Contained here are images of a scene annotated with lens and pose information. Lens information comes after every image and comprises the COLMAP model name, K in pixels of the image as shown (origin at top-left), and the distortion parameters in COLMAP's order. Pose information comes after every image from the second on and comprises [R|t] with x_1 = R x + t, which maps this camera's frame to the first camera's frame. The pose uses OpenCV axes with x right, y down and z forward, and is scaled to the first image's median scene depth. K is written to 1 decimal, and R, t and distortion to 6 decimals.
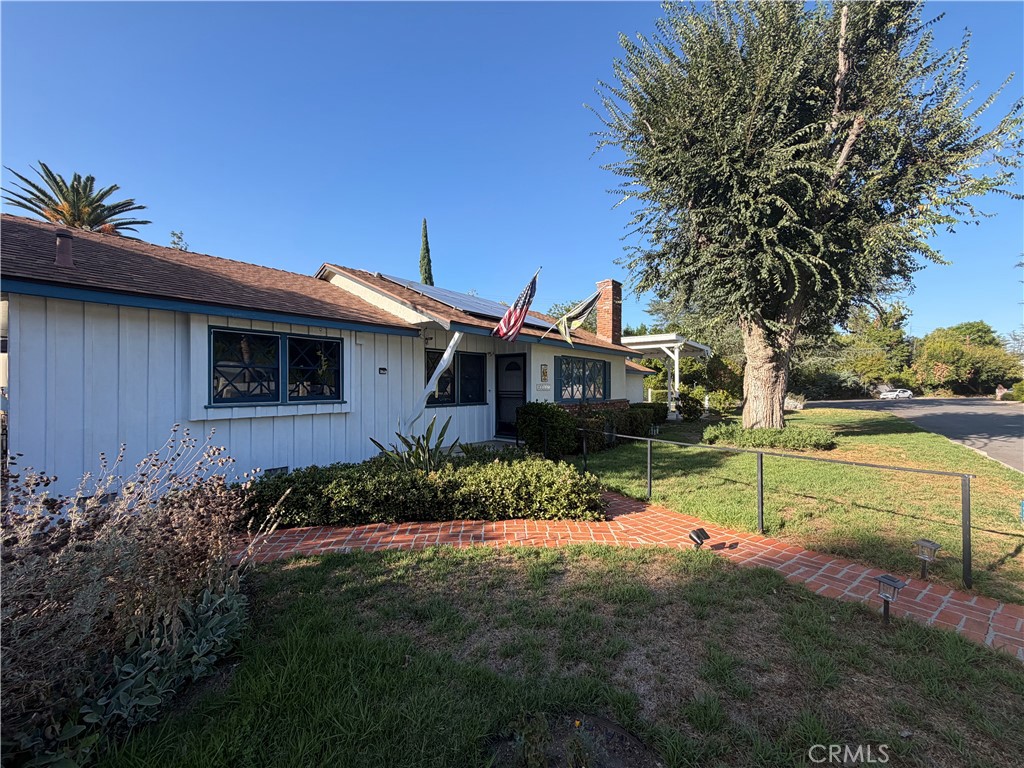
lens RADIAL K [[417.3, 0, 512.0], [0, 417.3, 384.0], [0, 0, 1]] dist [-0.003421, -0.000638]
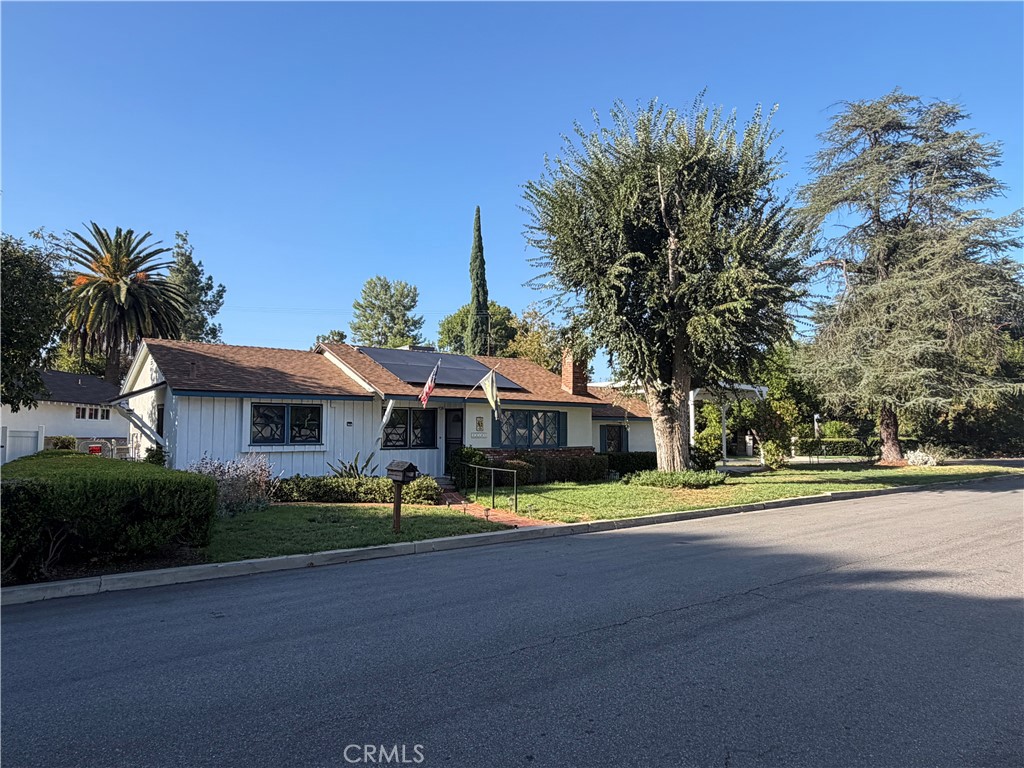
lens RADIAL K [[679.8, 0, 512.0], [0, 679.8, 384.0], [0, 0, 1]] dist [0.003522, 0.001988]
pose [[0.978903, -0.008404, -0.204153, 0.578180], [-0.003964, 0.998185, -0.060098, -0.022763], [0.204287, 0.059639, 0.977093, -0.968050]]
